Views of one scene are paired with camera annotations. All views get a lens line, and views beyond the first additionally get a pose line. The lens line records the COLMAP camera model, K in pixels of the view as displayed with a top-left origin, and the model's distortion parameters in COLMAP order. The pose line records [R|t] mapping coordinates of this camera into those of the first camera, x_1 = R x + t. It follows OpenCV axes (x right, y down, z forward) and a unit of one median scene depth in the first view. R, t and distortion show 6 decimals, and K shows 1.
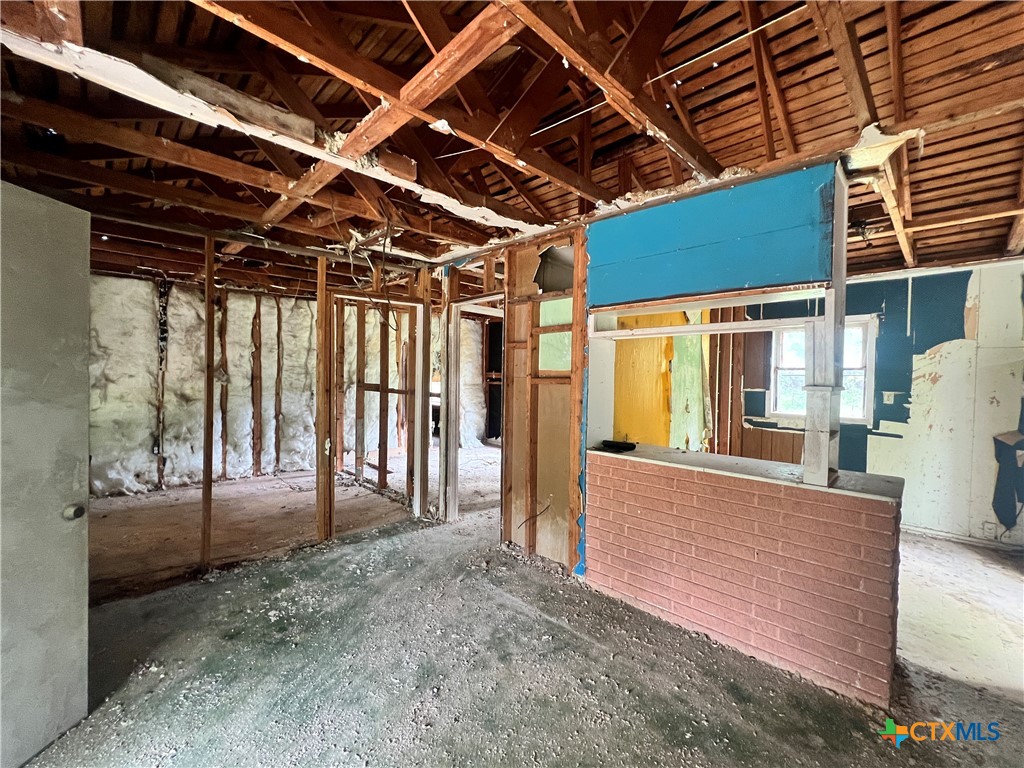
lens RADIAL K [[422.8, 0, 512.0], [0, 422.8, 382.5], [0, 0, 1]] dist [-0.007868, 0.000906]
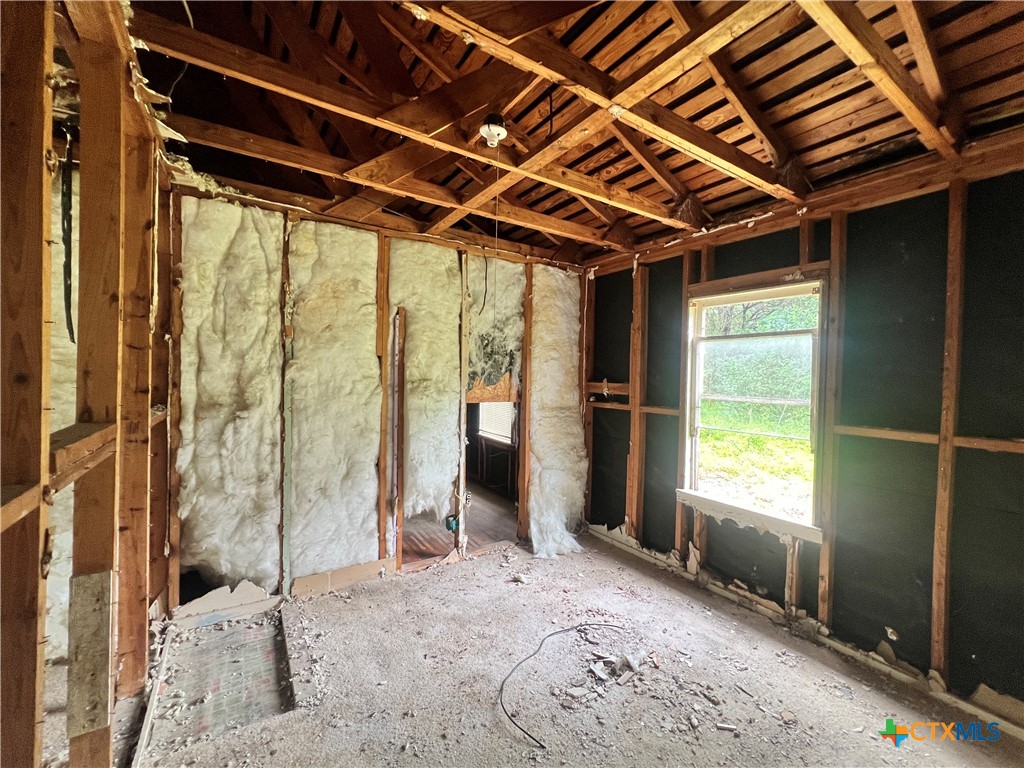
lens RADIAL K [[422.8, 0, 508.8], [0, 422.8, 387.0], [0, 0, 1]] dist [-0.007868, 0.000906]
pose [[0.979897, 0.012148, -0.199135, -0.099744], [-0.014808, 0.999820, -0.011877, -0.021926], [0.198955, 0.014587, 0.979900, 0.967901]]
